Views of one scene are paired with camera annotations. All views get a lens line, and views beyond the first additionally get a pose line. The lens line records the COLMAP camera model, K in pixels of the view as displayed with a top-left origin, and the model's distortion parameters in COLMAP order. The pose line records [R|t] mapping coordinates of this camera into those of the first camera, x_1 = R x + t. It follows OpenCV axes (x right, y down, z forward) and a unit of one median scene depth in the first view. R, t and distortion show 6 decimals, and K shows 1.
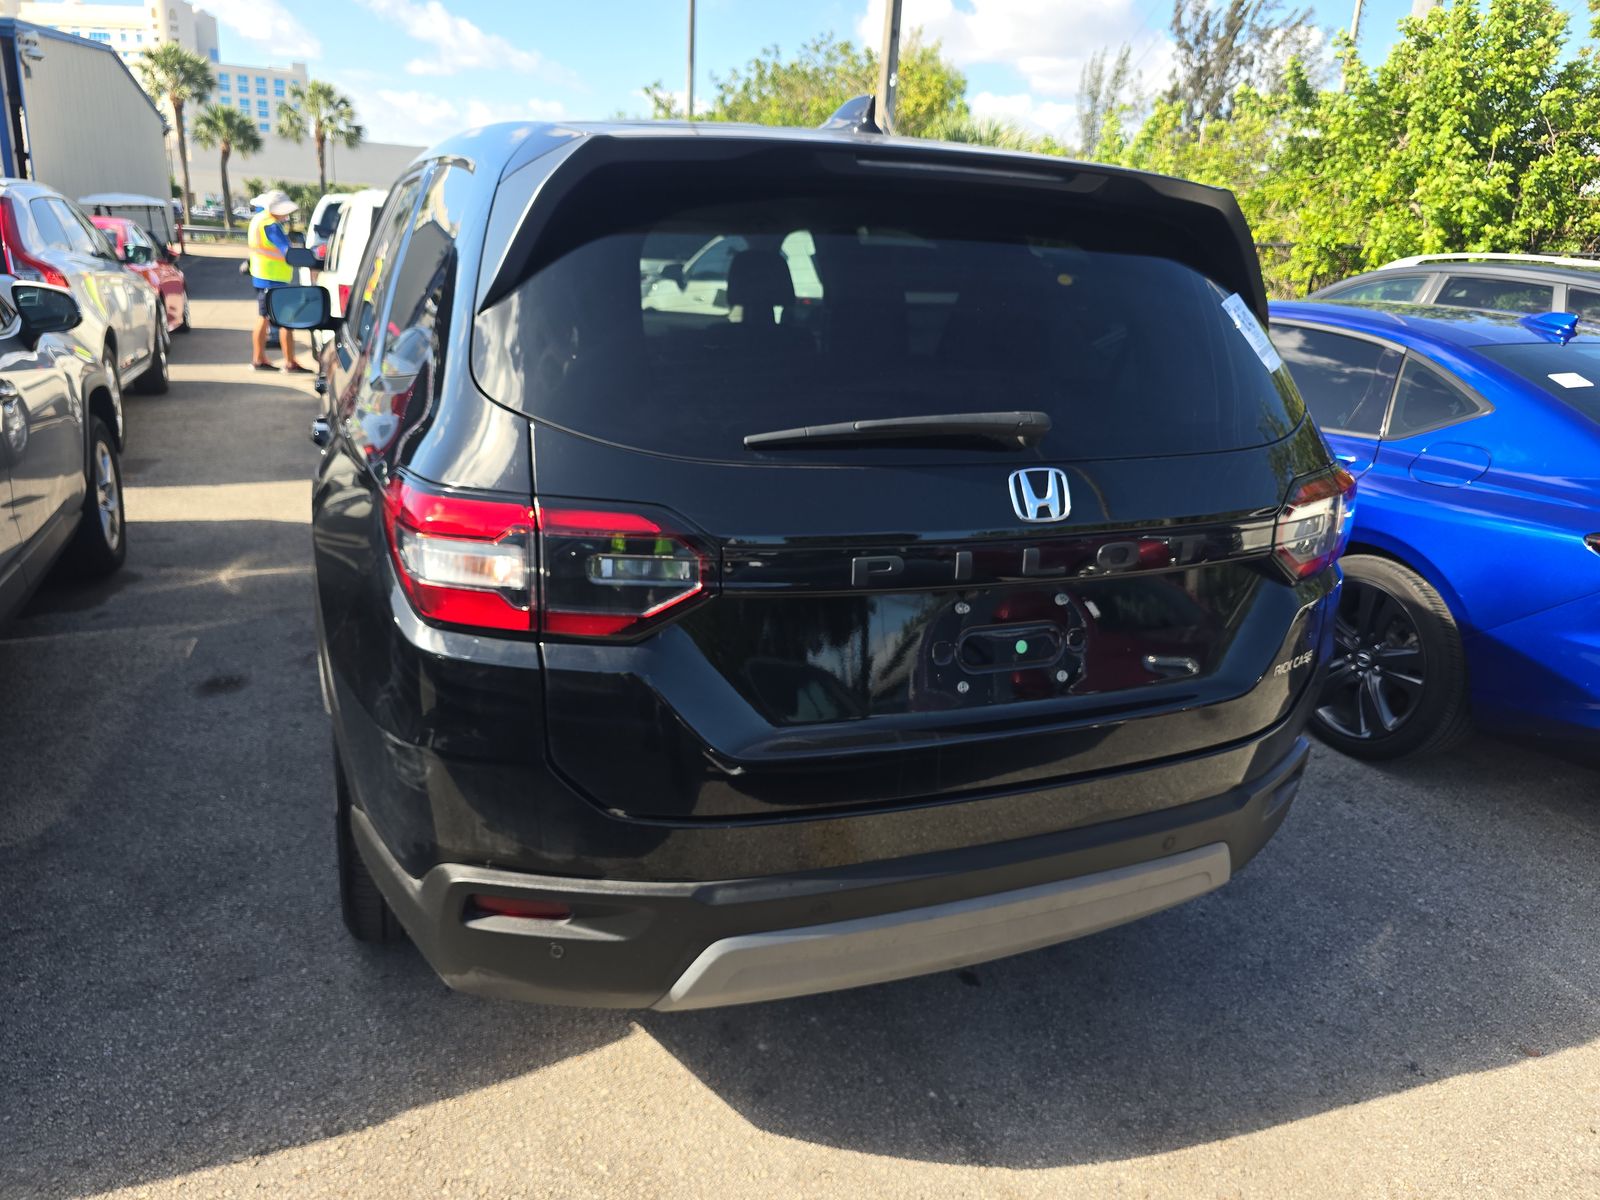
lens RADIAL K [[1080.3, 0, 800.0], [0, 1080.3, 600.0], [0, 0, 1]] dist [0.037182, -0.037628]
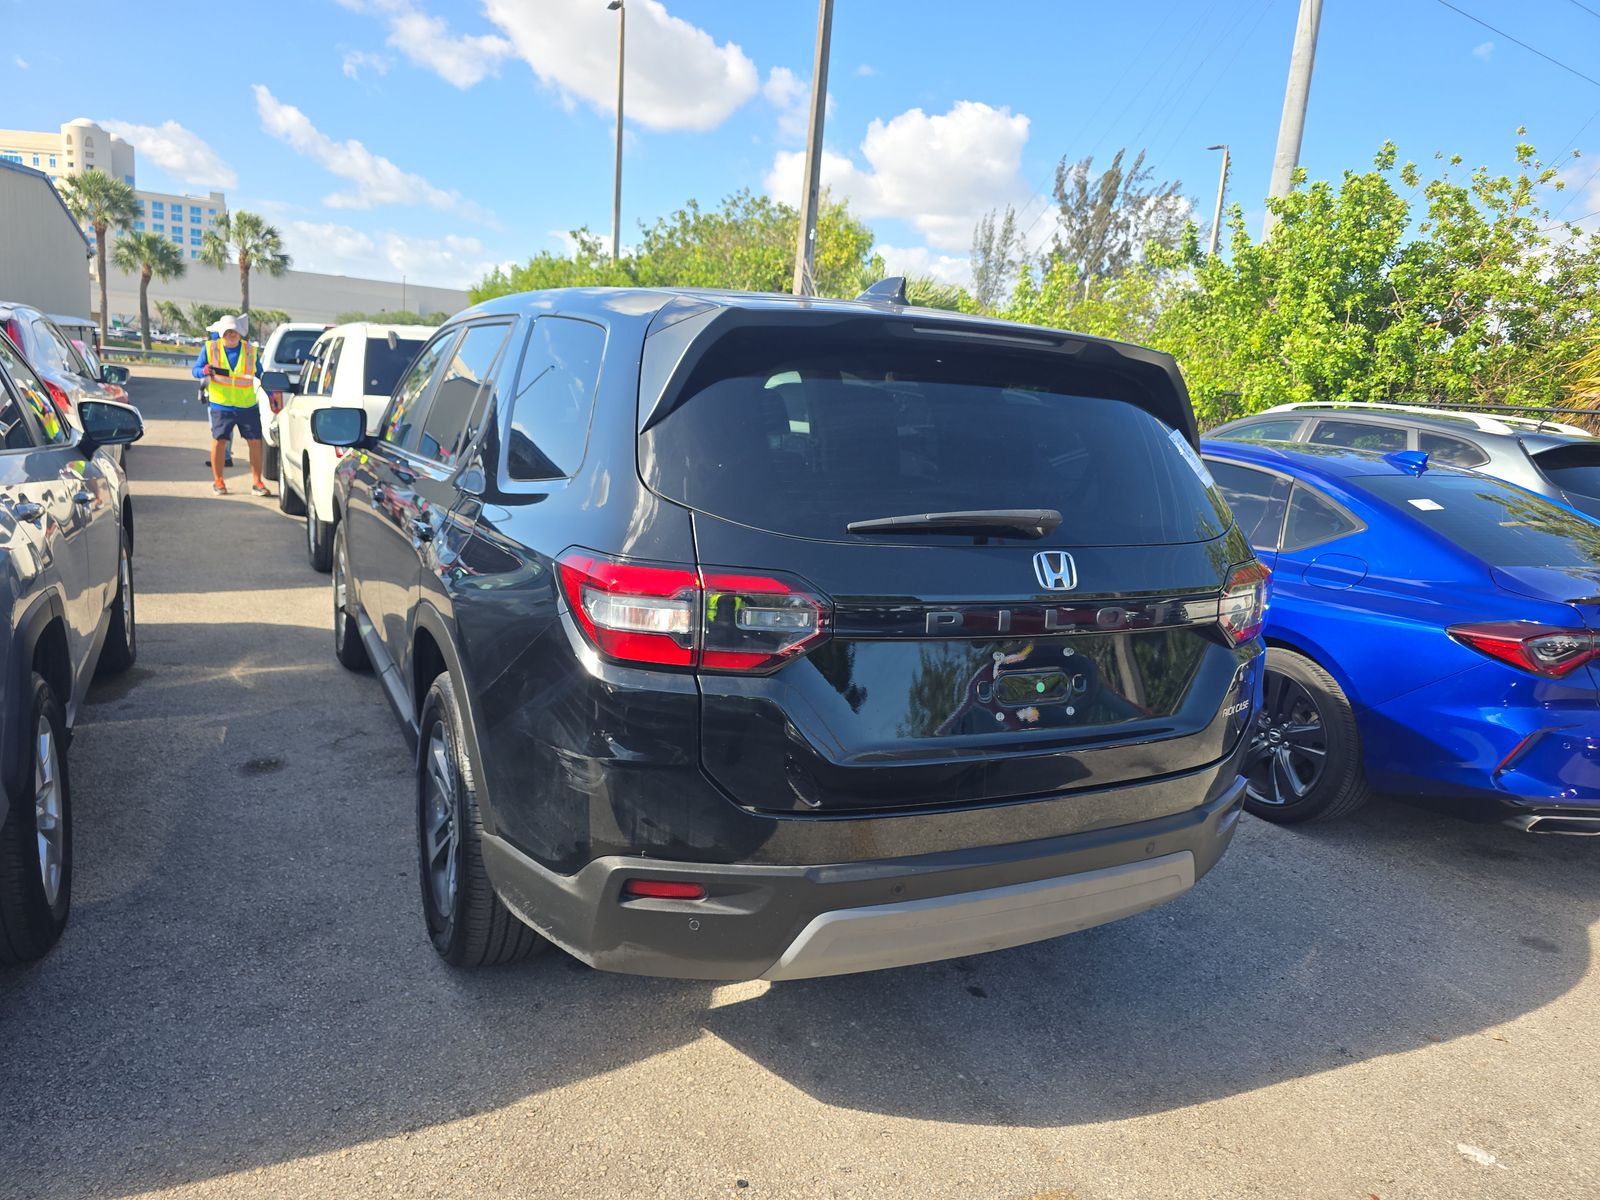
lens RADIAL K [[1083.6, 0, 800.0], [0, 1083.6, 600.0], [0, 0, 1]] dist [0.052503, -0.046755]
pose [[0.996137, 0.005808, 0.087620, -0.126357], [0.004446, 0.993195, -0.116381, 0.056387], [-0.087699, 0.116321, 0.989332, -0.182471]]
